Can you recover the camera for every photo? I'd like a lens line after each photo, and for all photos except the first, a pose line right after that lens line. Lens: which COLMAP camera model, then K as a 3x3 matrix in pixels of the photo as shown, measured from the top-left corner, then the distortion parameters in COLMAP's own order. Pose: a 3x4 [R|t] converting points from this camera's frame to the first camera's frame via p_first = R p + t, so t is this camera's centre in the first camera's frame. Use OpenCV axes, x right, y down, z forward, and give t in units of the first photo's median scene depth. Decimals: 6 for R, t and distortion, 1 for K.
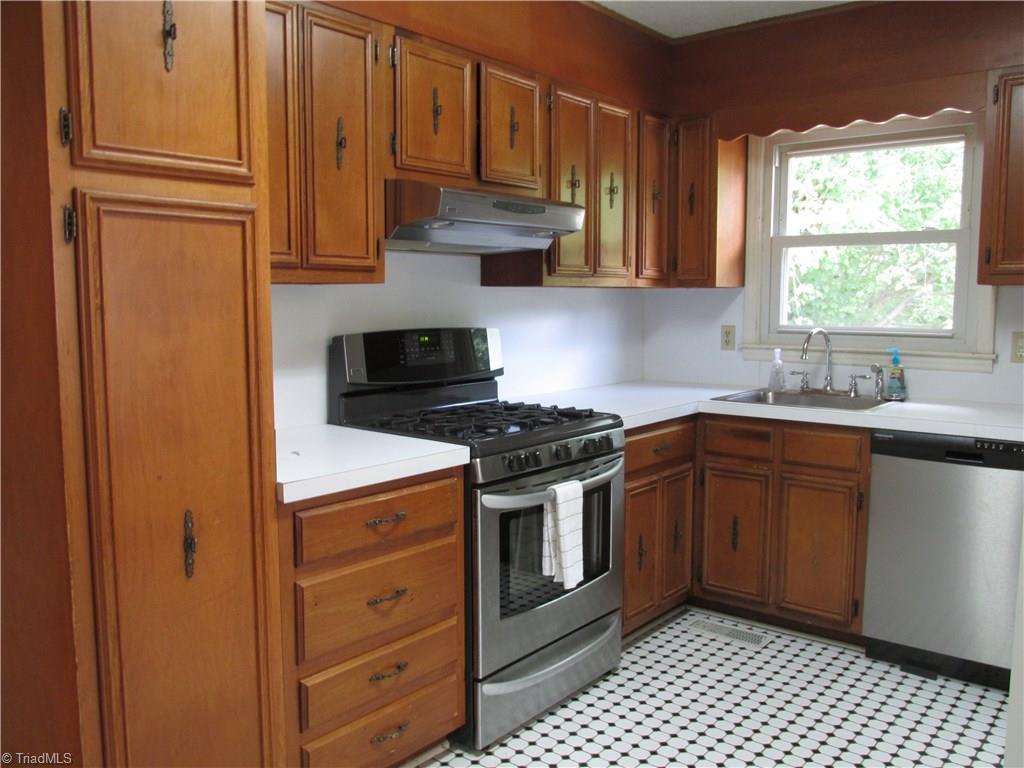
lens RADIAL K [[848.5, 0, 513.8], [0, 848.5, 384.3], [0, 0, 1]] dist [-0.034018, 0.001648]
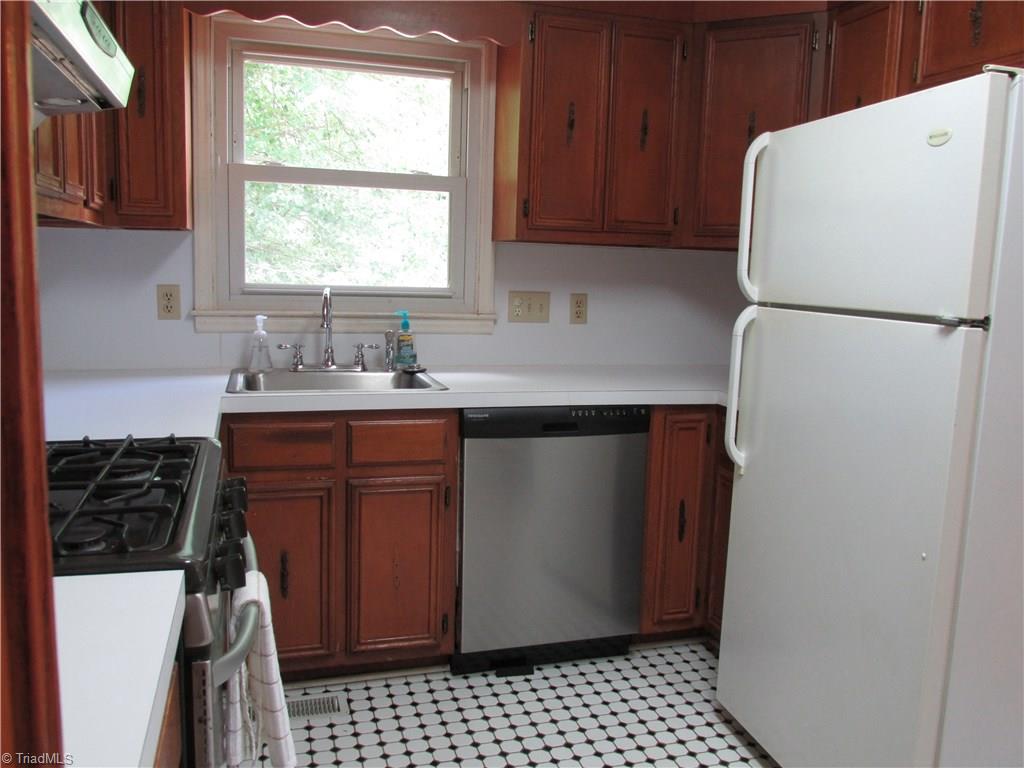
lens RADIAL K [[848.5, 0, 510.7], [0, 848.5, 385.1], [0, 0, 1]] dist [-0.034018, 0.001648]
pose [[0.557308, -0.096436, 0.824686, -0.214878], [0.057177, 0.995332, 0.077752, -0.029822], [-0.828335, 0.003821, 0.560220, 0.450409]]
